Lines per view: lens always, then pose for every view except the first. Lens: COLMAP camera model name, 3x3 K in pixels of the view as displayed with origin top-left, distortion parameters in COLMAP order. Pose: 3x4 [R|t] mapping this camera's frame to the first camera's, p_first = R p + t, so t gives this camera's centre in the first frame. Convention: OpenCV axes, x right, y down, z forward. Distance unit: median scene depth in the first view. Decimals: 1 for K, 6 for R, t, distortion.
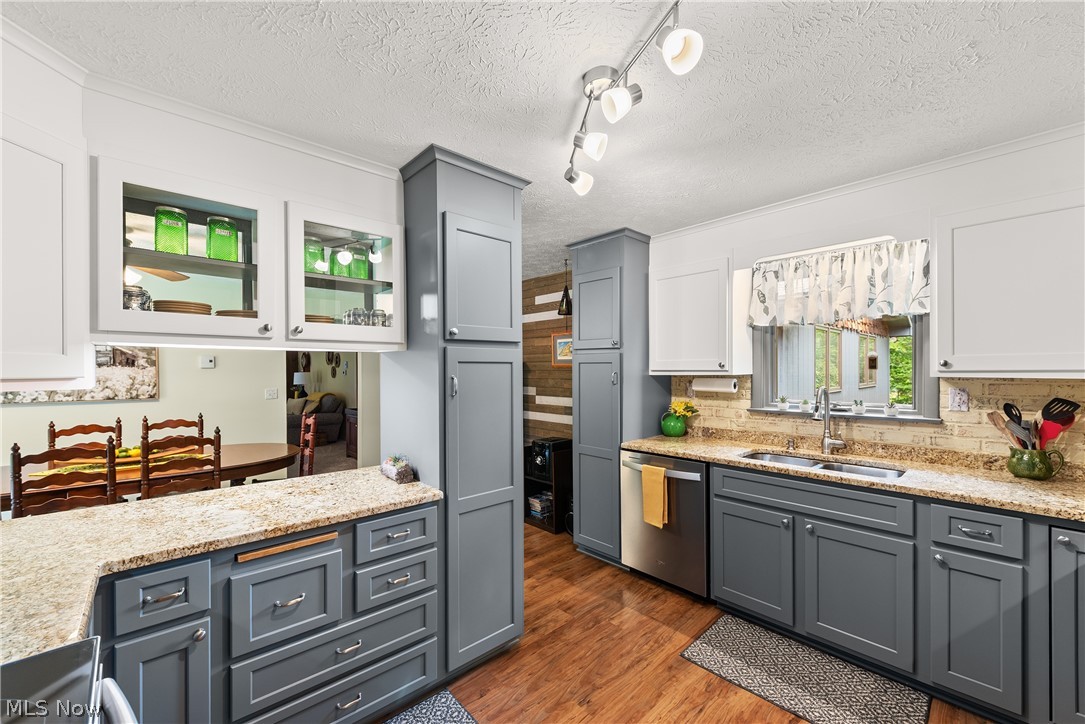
lens RADIAL K [[434.7, 0, 537.1], [0, 434.7, 360.5], [0, 0, 1]] dist [-0.000395, -0.000496]
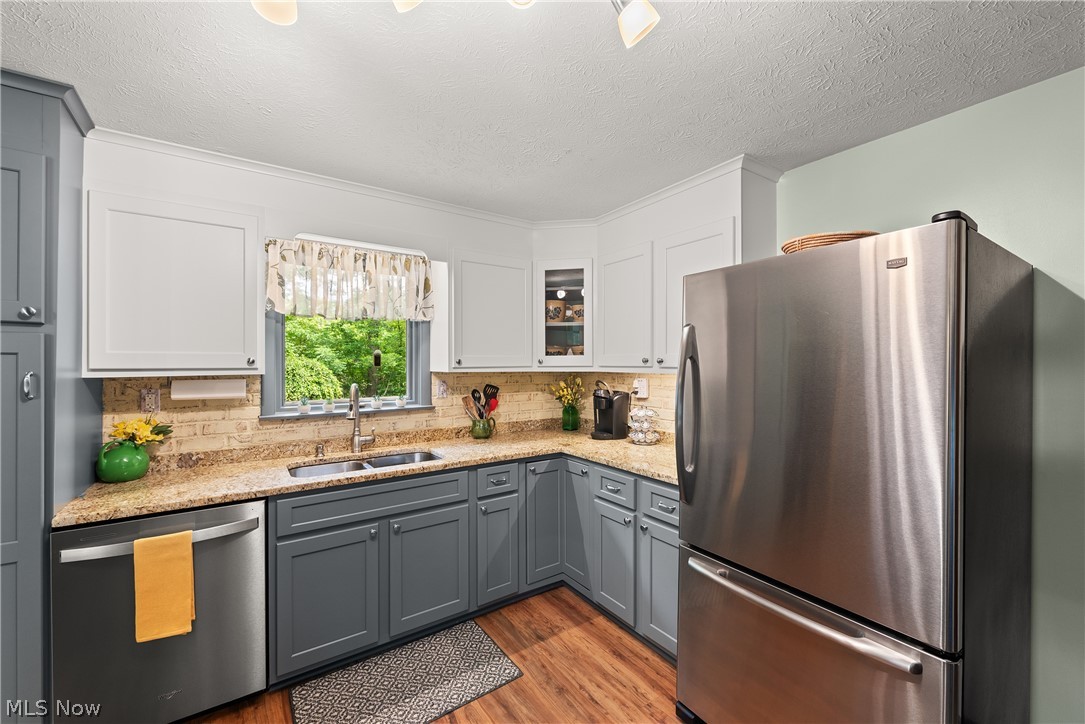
lens RADIAL K [[434.7, 0, 537.1], [0, 434.7, 360.5], [0, 0, 1]] dist [-0.000395, -0.000496]
pose [[0.133451, 0.017577, 0.990900, -0.258156], [-0.012044, 0.999798, -0.016113, 0.017941], [-0.990982, -0.009784, 0.133635, 0.466724]]
